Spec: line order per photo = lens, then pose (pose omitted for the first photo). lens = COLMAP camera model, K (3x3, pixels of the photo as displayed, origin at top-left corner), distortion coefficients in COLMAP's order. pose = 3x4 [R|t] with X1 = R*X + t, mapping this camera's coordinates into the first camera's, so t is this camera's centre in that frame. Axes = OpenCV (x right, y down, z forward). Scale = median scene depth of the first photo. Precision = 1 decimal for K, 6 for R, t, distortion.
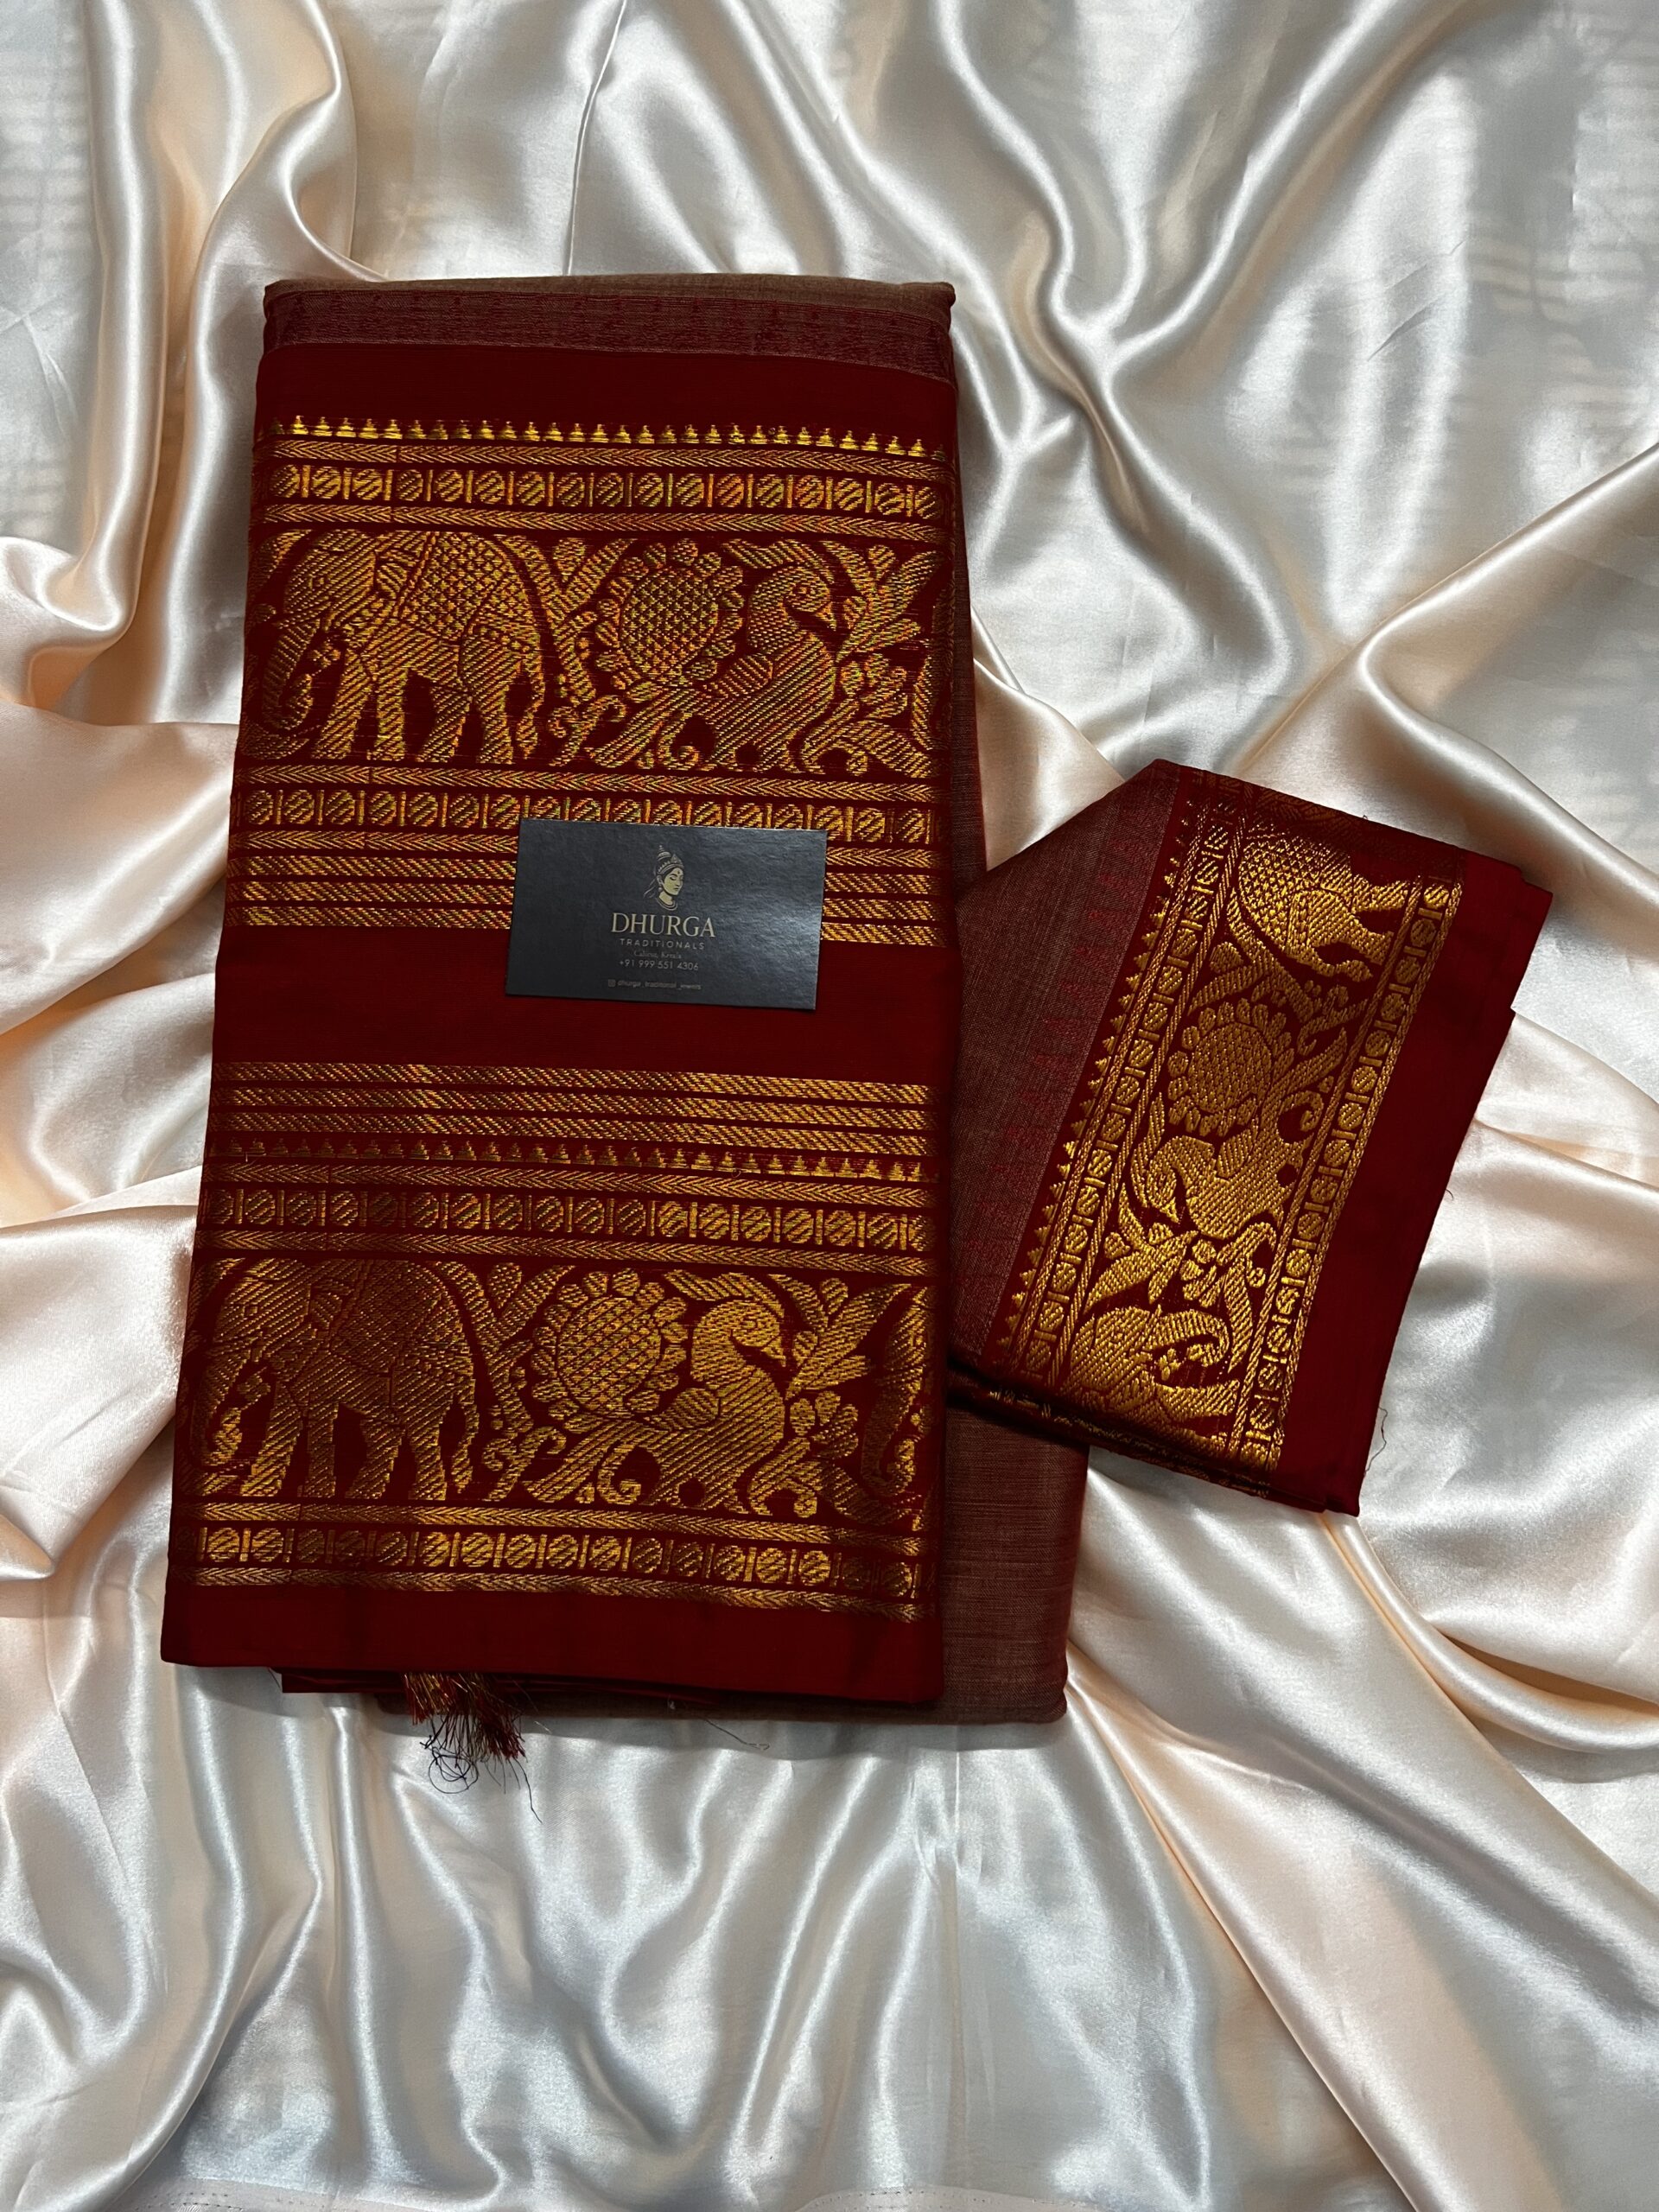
lens RADIAL K [[1665.2, 0, 829.5], [0, 1665.2, 1106.0], [0, 0, 1]] dist [0.077542, -0.001143]
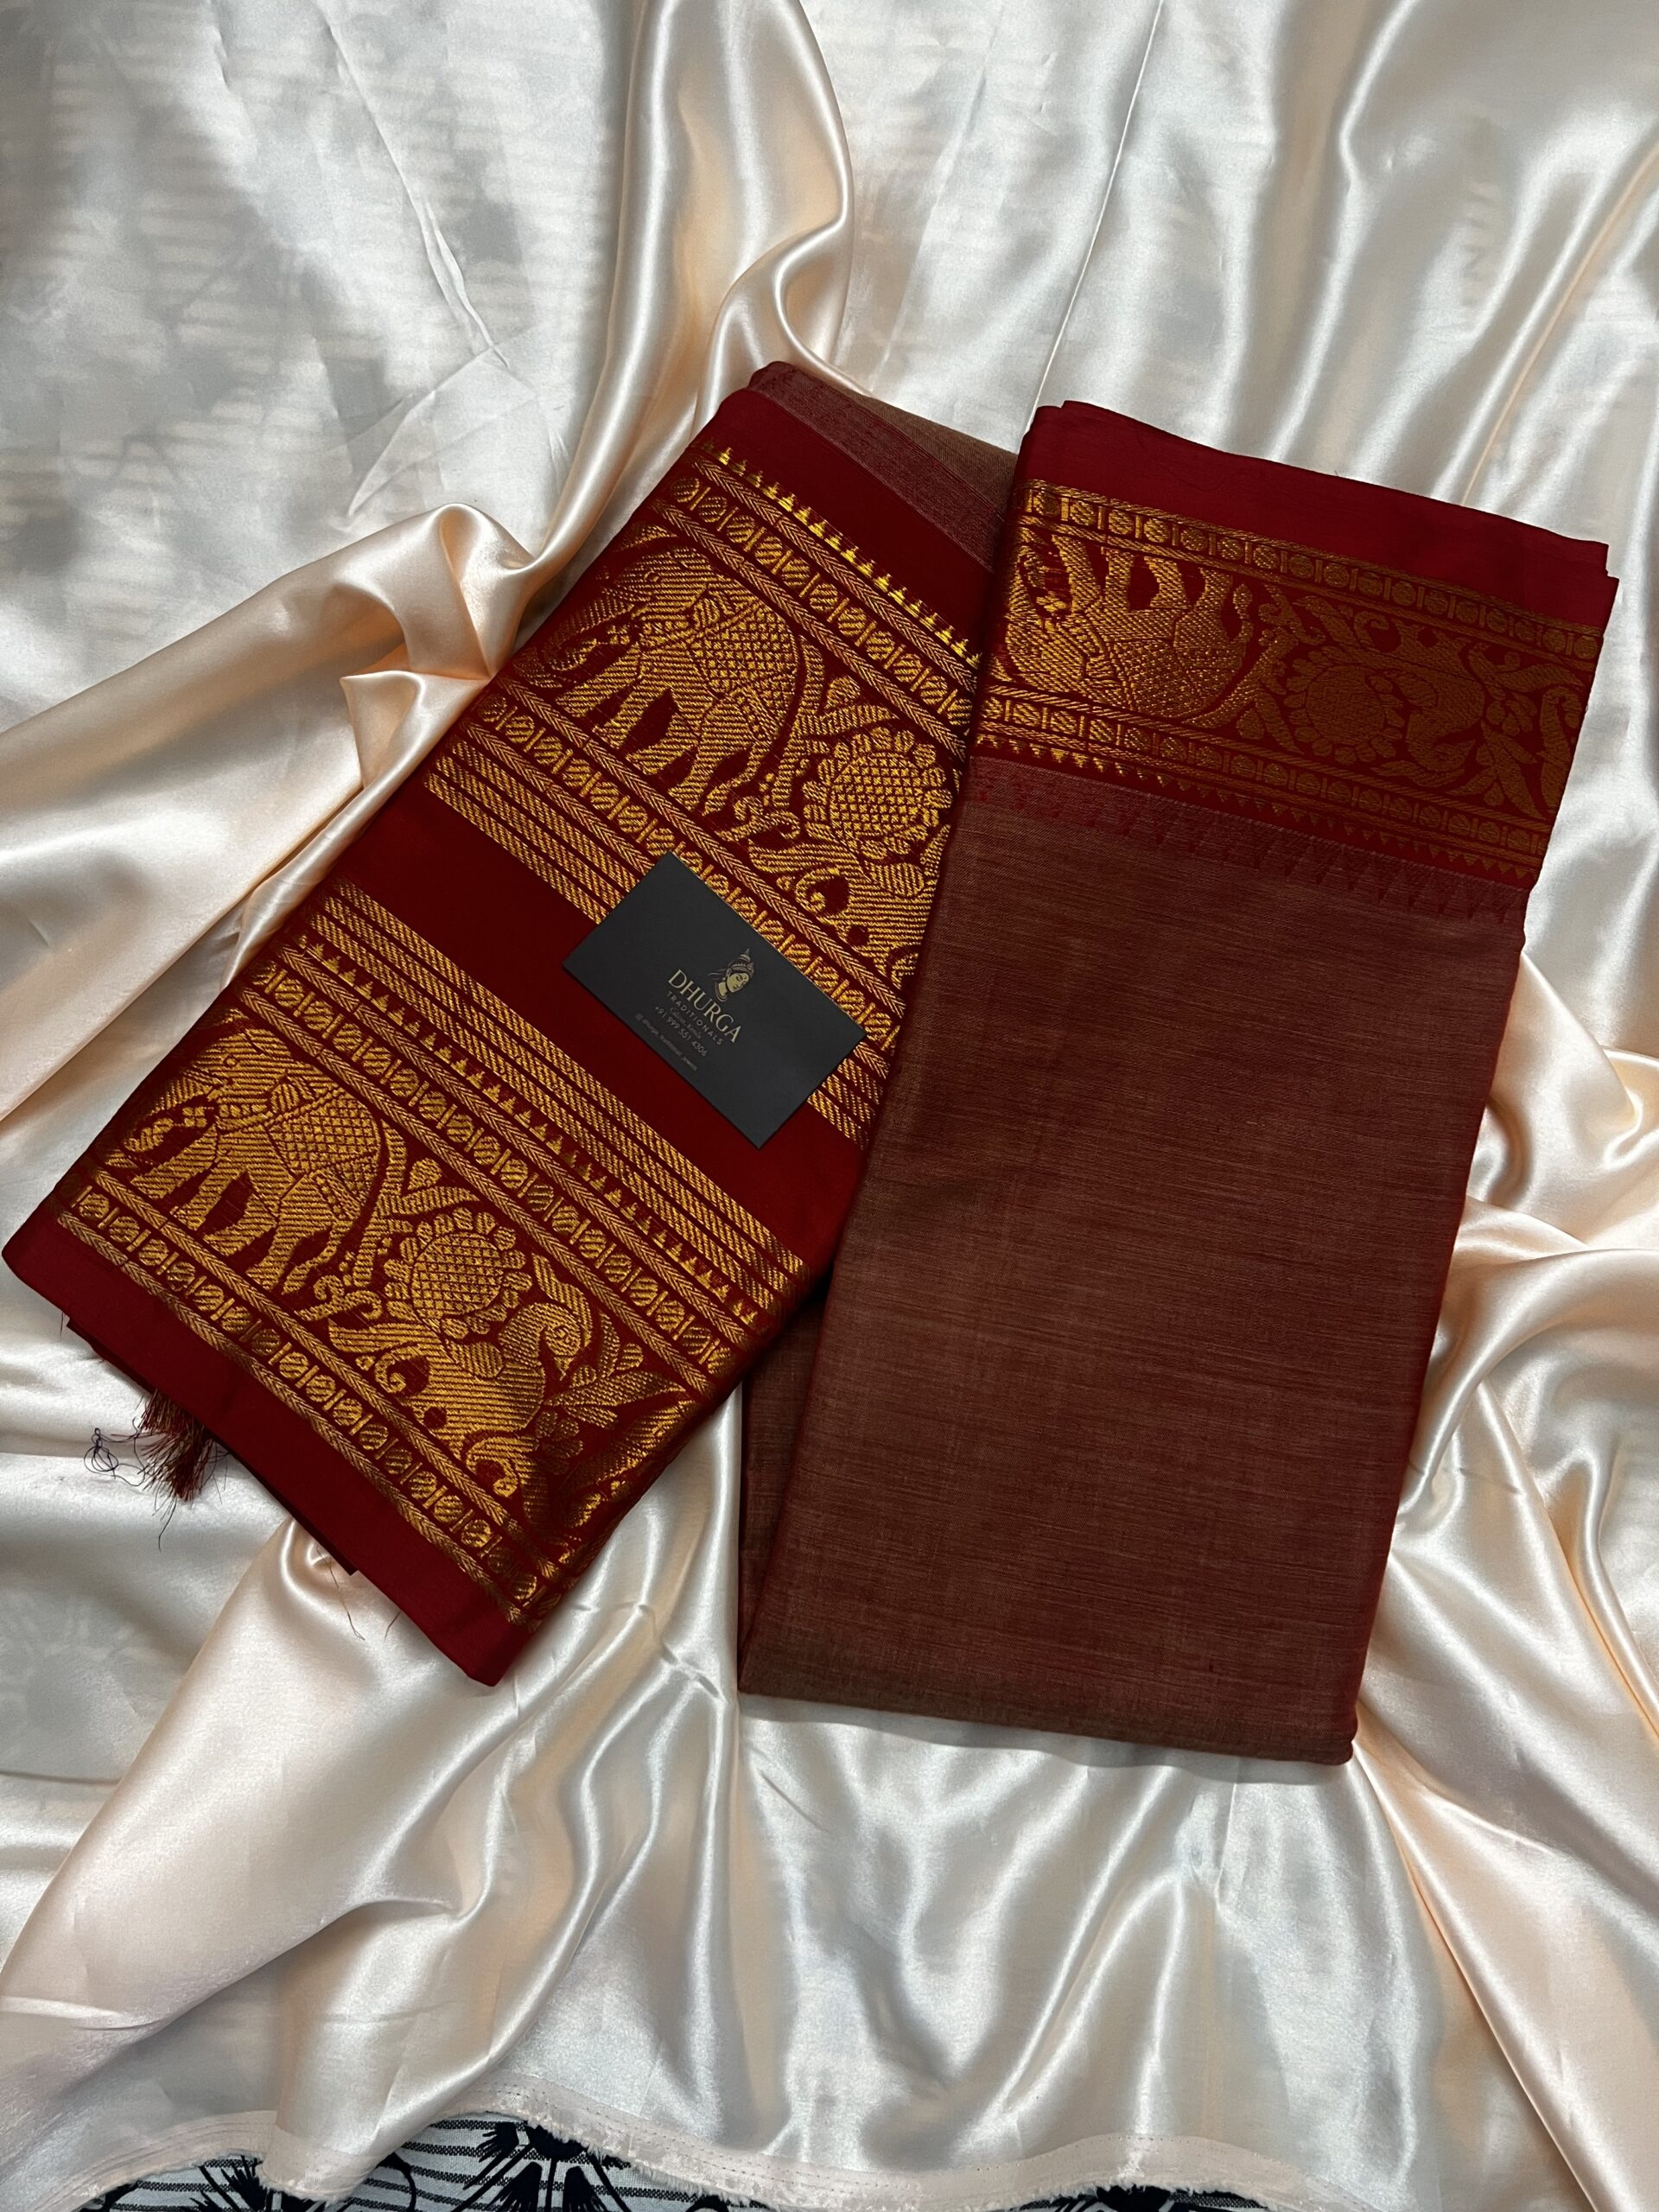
lens RADIAL K [[1665.2, 0, 829.5], [0, 1665.2, 1106.0], [0, 0, 1]] dist [0.077542, -0.001143]
pose [[0.784649, 0.619654, 0.018831, -0.018502], [-0.615351, 0.782170, -0.097745, 0.005147], [-0.075297, 0.065108, 0.995033, -0.163261]]
